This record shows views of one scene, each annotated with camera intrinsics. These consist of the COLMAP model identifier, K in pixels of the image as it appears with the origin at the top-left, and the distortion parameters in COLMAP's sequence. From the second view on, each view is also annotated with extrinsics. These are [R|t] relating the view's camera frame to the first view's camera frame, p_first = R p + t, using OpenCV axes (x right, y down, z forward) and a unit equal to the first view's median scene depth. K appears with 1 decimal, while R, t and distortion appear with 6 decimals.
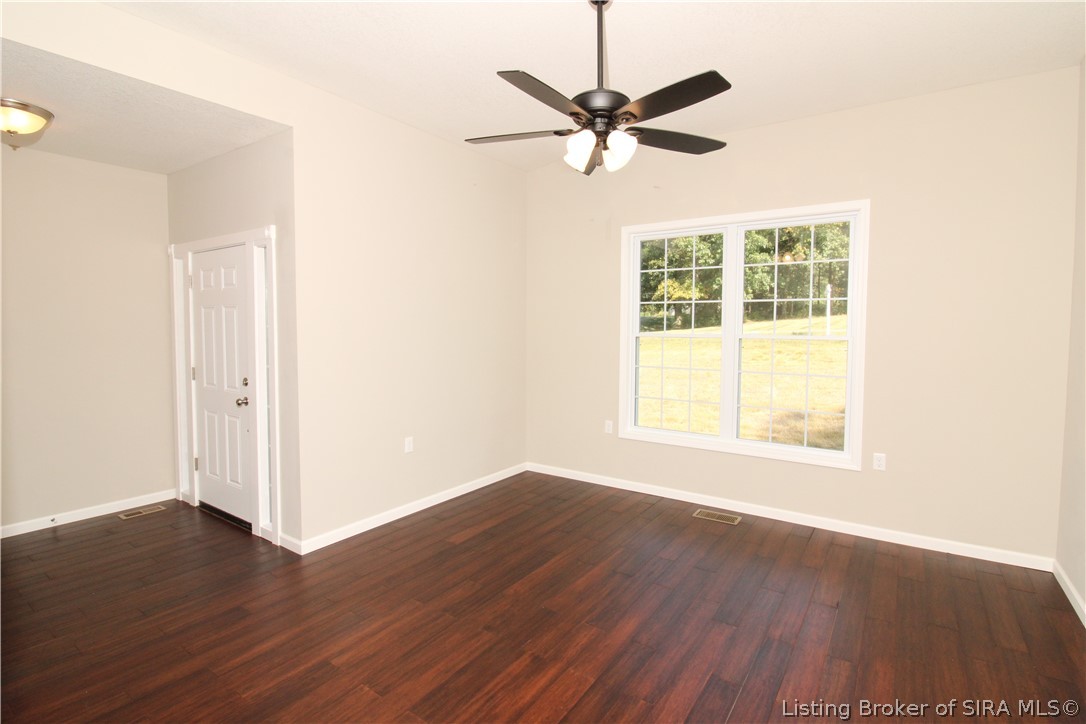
lens RADIAL K [[511.1, 0, 548.4], [0, 511.1, 351.9], [0, 0, 1]] dist [0.000577, -0.013344]
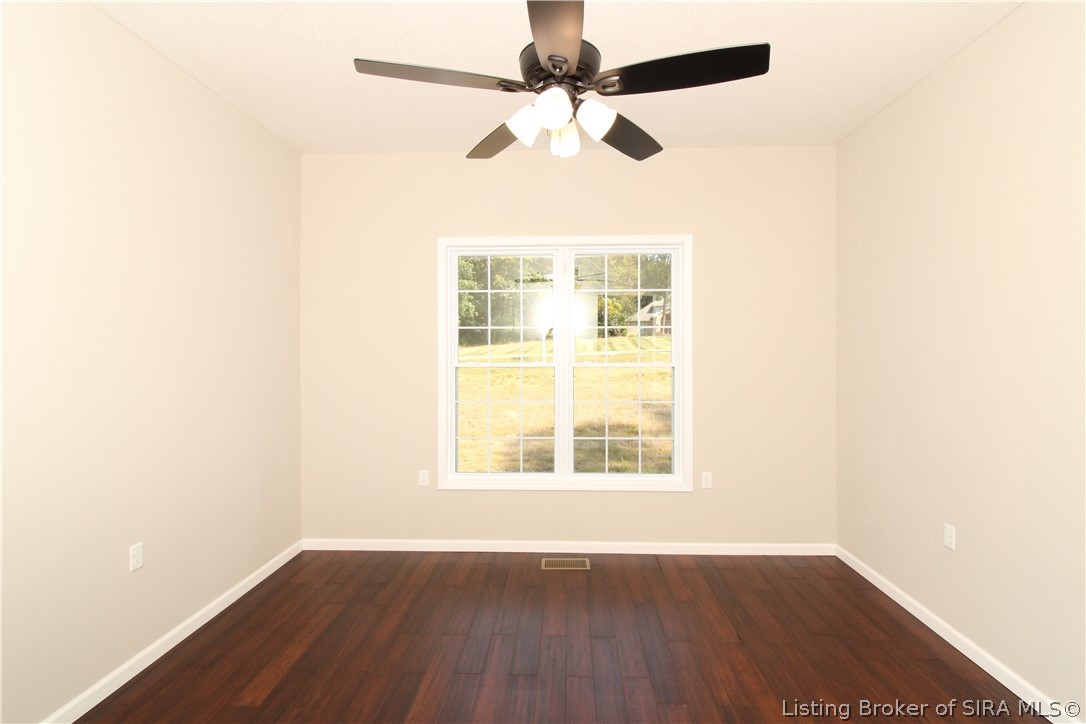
lens RADIAL K [[511.1, 0, 548.4], [0, 511.1, 351.9], [0, 0, 1]] dist [0.000577, -0.013344]
pose [[0.845975, -0.004767, 0.533201, -0.198233], [0.031248, 0.998685, -0.040649, -0.019911], [-0.532306, 0.051050, 0.845011, 0.253927]]
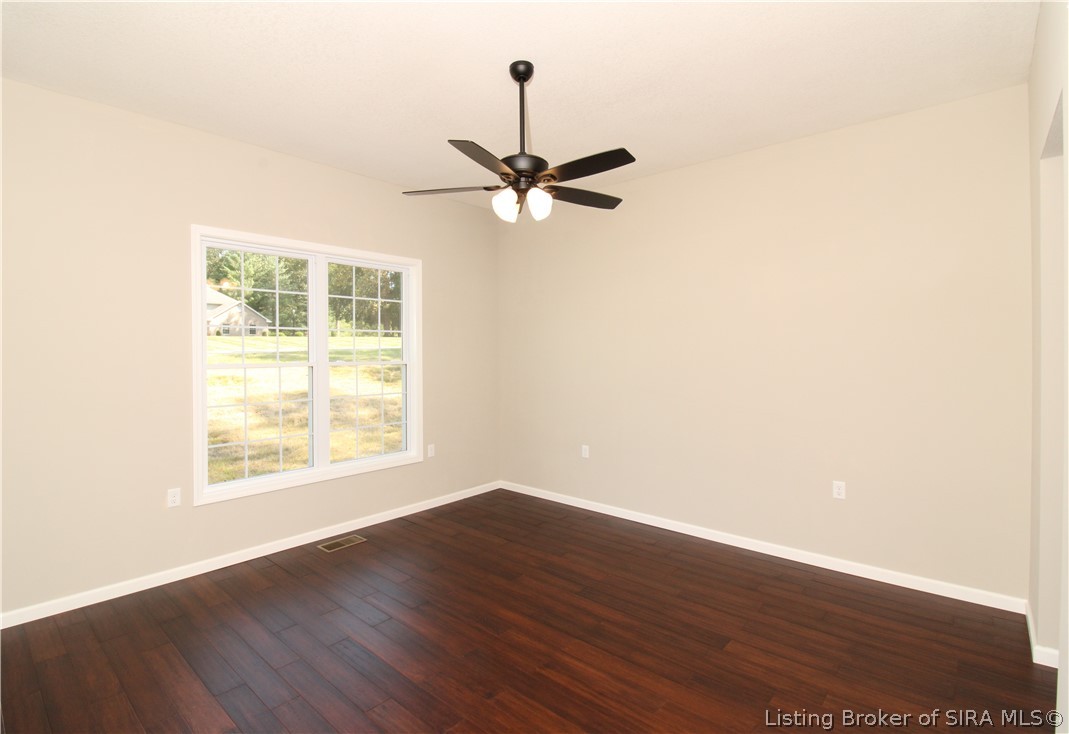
lens RADIAL K [[511.6, 0, 515.2], [0, 511.6, 355.9], [0, 0, 1]] dist [-0.022108, -0.000420]
pose [[0.136613, -0.011547, 0.990557, -0.681900], [0.054643, 0.998498, 0.004103, -0.035739], [-0.989116, 0.053567, 0.137038, 0.560511]]
